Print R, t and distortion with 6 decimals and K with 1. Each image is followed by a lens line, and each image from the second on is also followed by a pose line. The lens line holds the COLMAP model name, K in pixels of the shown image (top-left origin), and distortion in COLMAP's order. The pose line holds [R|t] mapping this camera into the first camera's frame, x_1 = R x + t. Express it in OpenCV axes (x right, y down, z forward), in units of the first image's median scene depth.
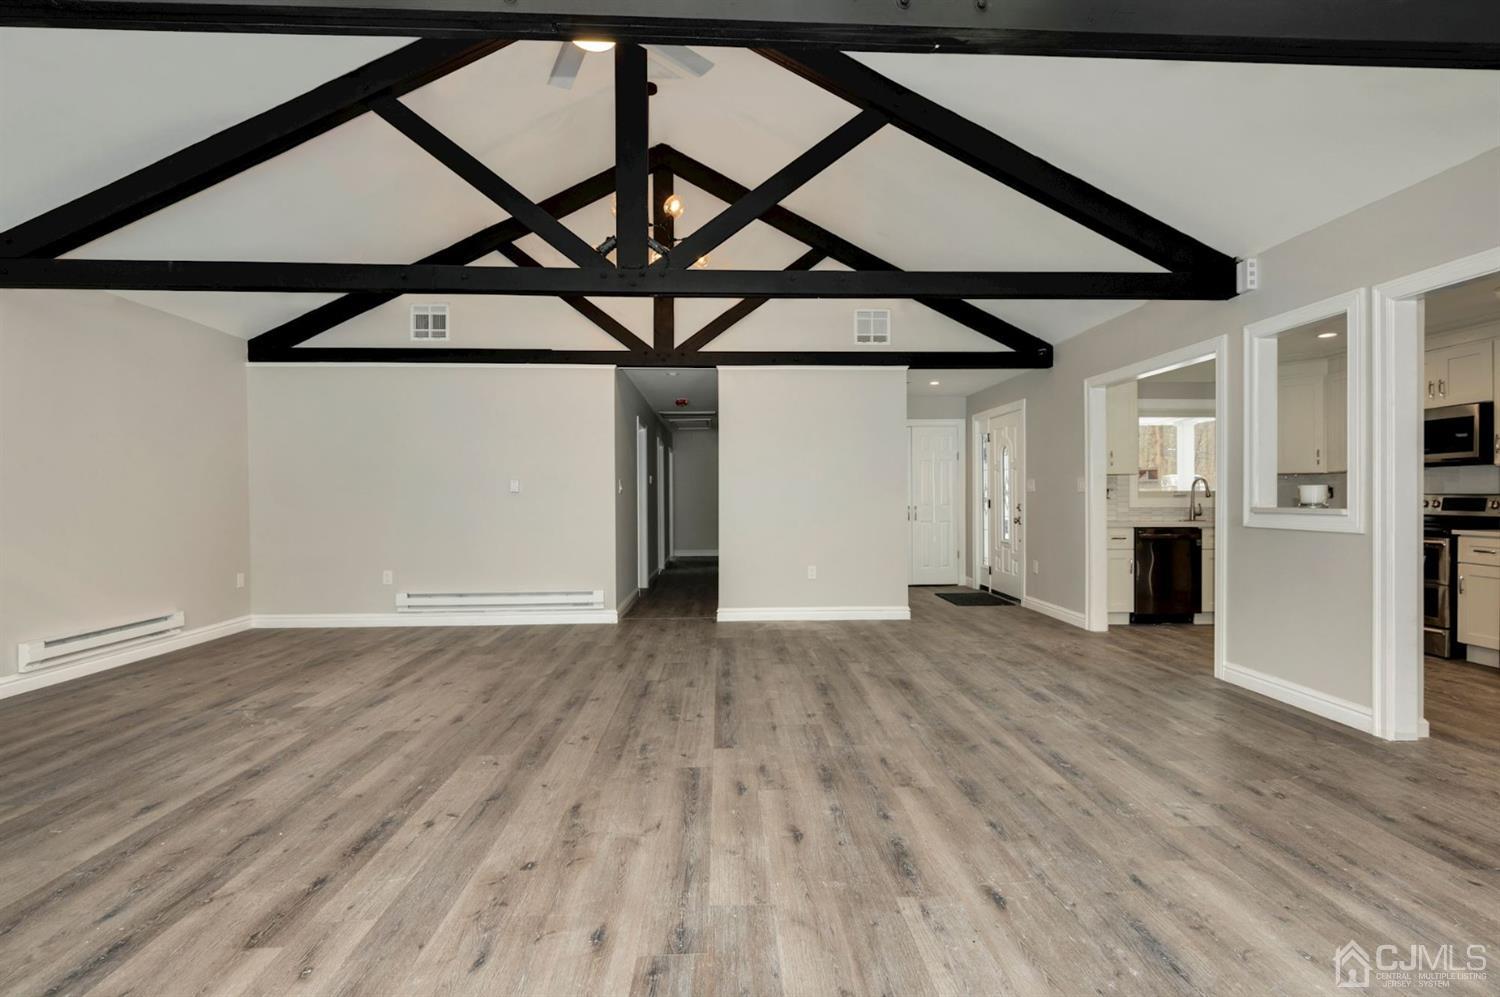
lens RADIAL K [[691.9, 0, 756.6], [0, 691.9, 499.8], [0, 0, 1]] dist [-0.005384, -0.001536]
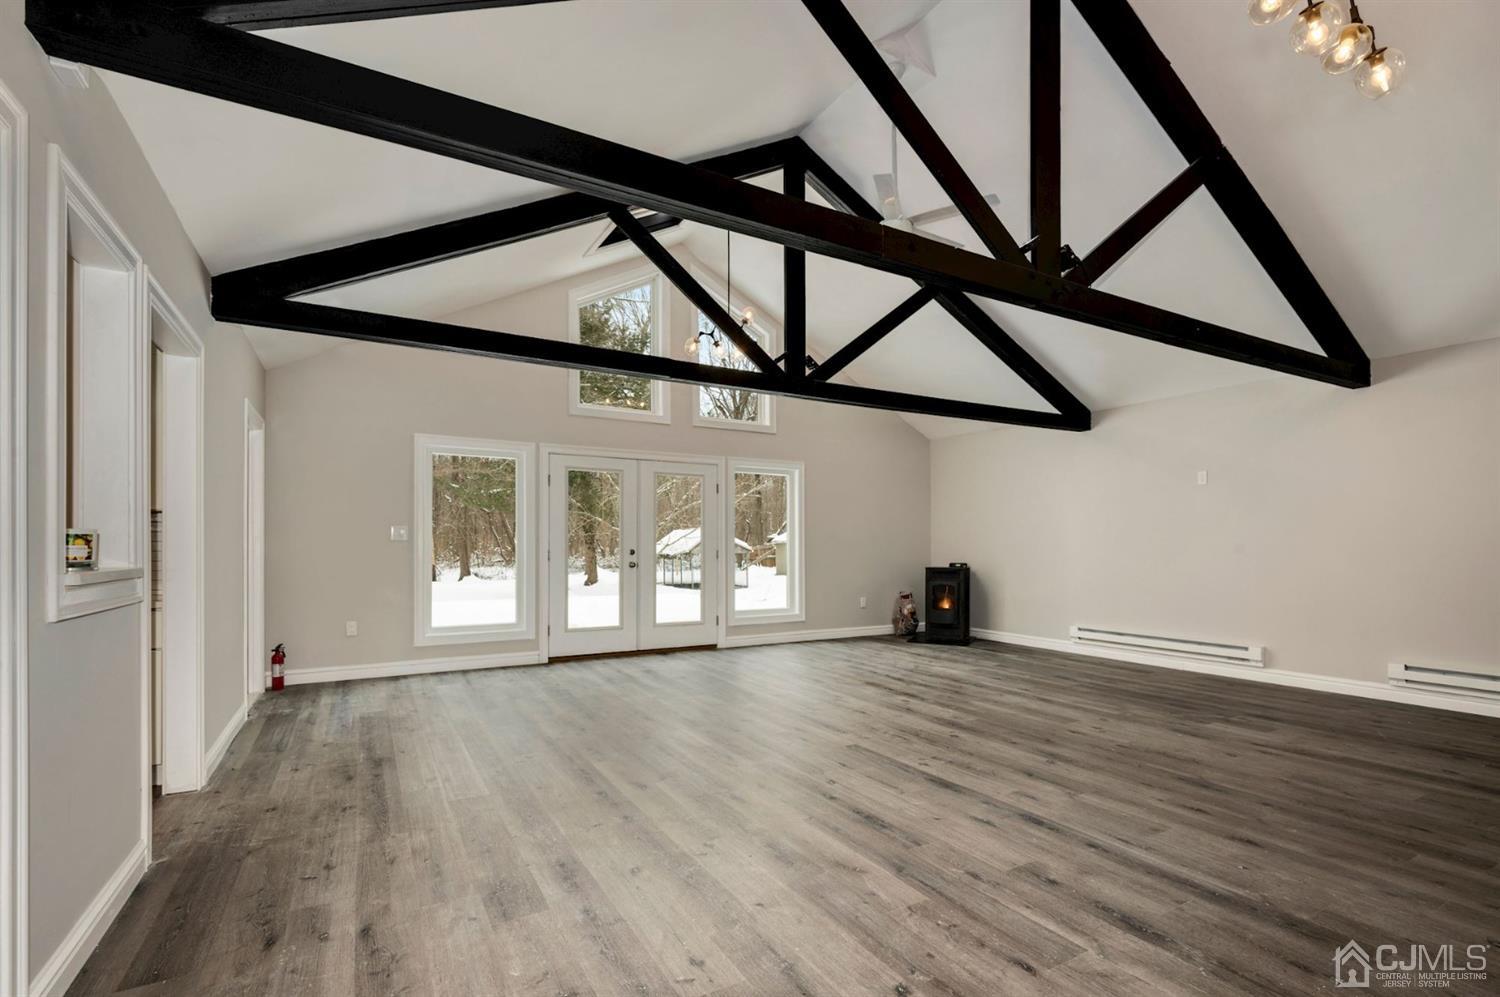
lens RADIAL K [[694.1, 0, 755.3], [0, 694.1, 547.0], [0, 0, 1]] dist [0.003901, 0.000405]
pose [[-0.893107, 0.005176, -0.449814, 0.592131], [0.001216, 0.999958, 0.009093, -0.012367], [0.449842, 0.007574, -0.893076, 1.798468]]
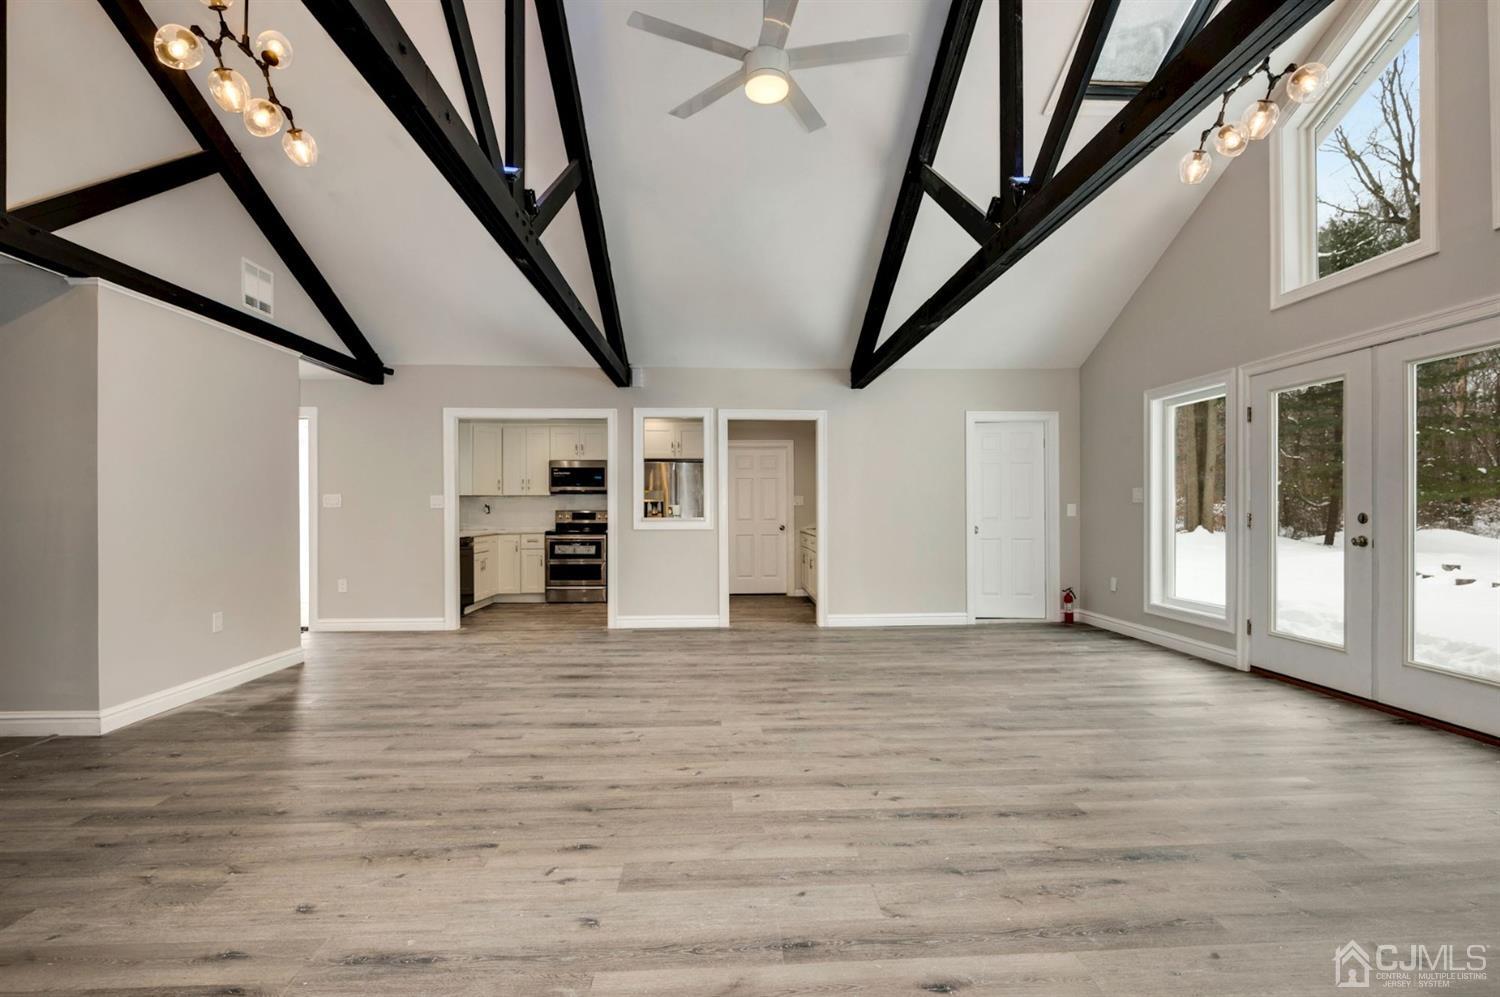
lens RADIAL K [[699.9, 0, 756.0], [0, 699.9, 509.4], [0, 0, 1]] dist [0.000311, -0.000287]
pose [[-0.002226, 0.005527, 0.999982, -1.084755], [0.008984, 0.999944, -0.005507, 0.003298], [-0.999957, 0.008971, -0.002276, 0.823667]]
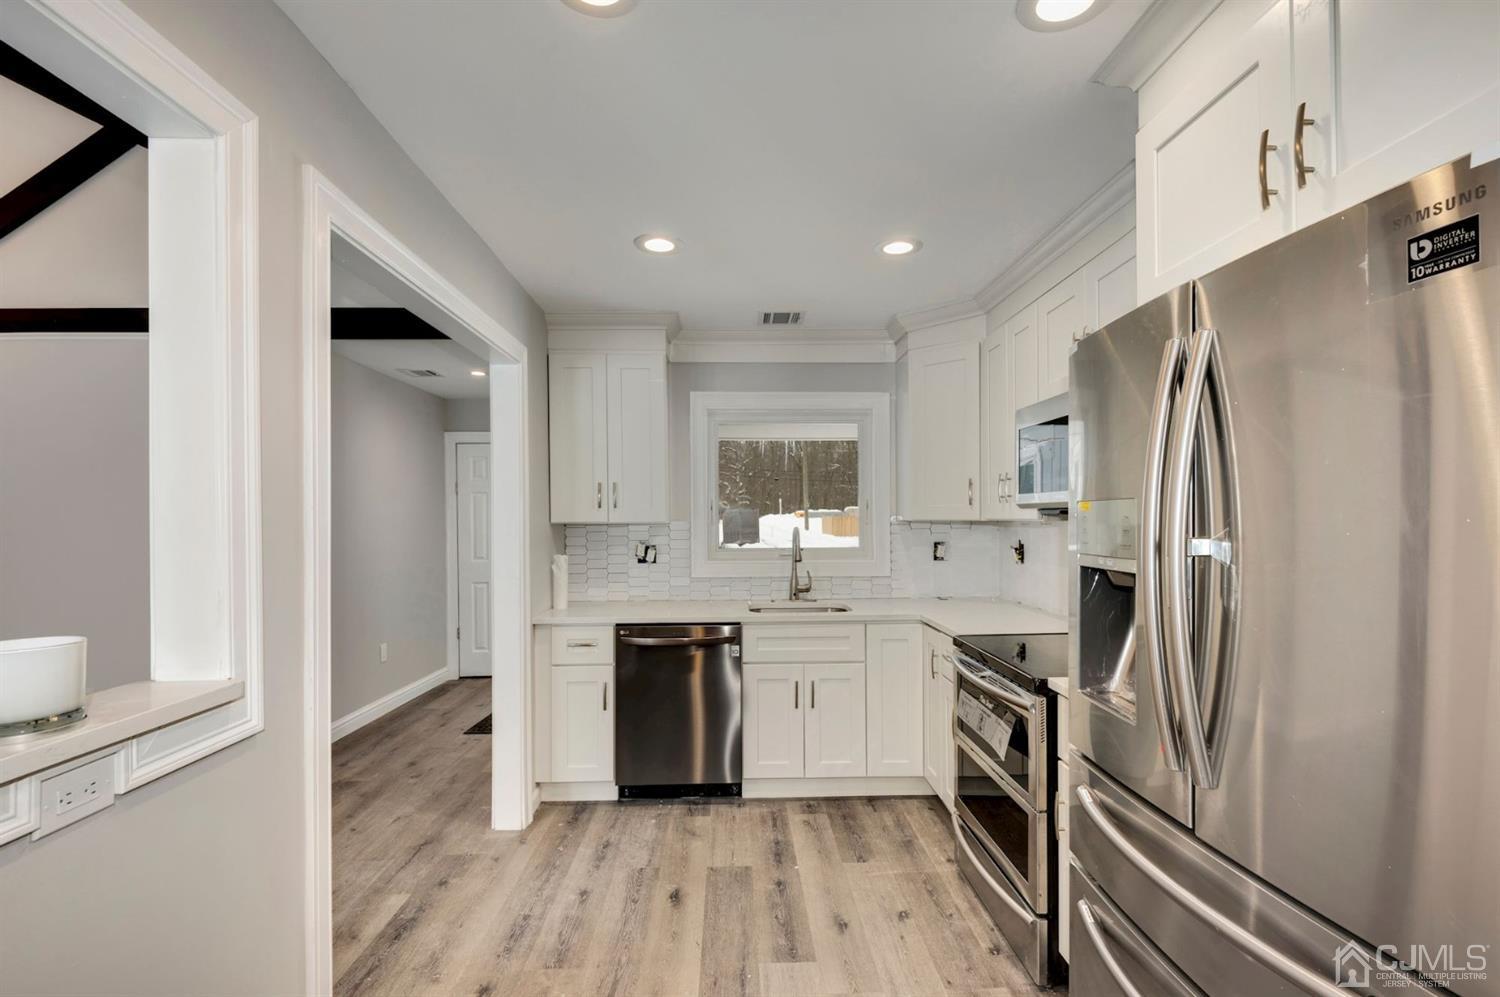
lens RADIAL K [[699.9, 0, 756.0], [0, 699.9, 509.4], [0, 0, 1]] dist [0.000311, -0.000287]
pose [[0.999874, 0.000245, -0.015863, 1.129461], [-0.000522, 0.999847, -0.017505, -0.065975], [0.015856, 0.017511, 0.999721, 0.770461]]
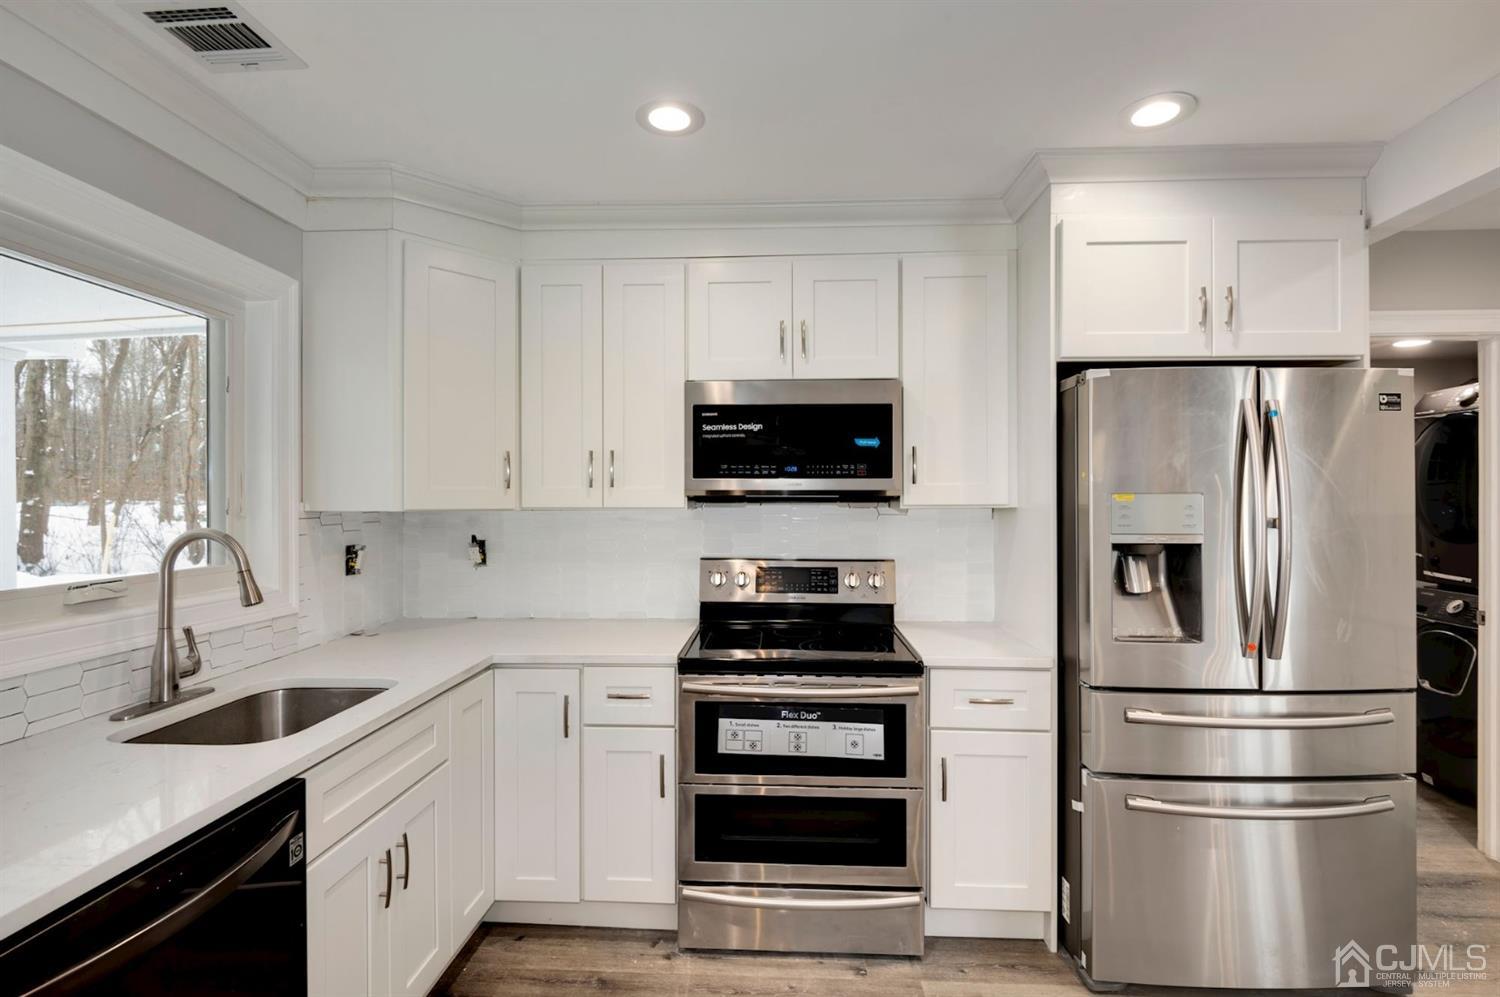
lens RADIAL K [[691.9, 0, 756.6], [0, 691.9, 499.8], [0, 0, 1]] dist [-0.005384, -0.001536]
pose [[0.092578, 0.010716, 0.995648, 0.756356], [0.006233, 0.999916, -0.011342, -0.068406], [-0.995686, 0.007255, 0.092504, 1.425443]]
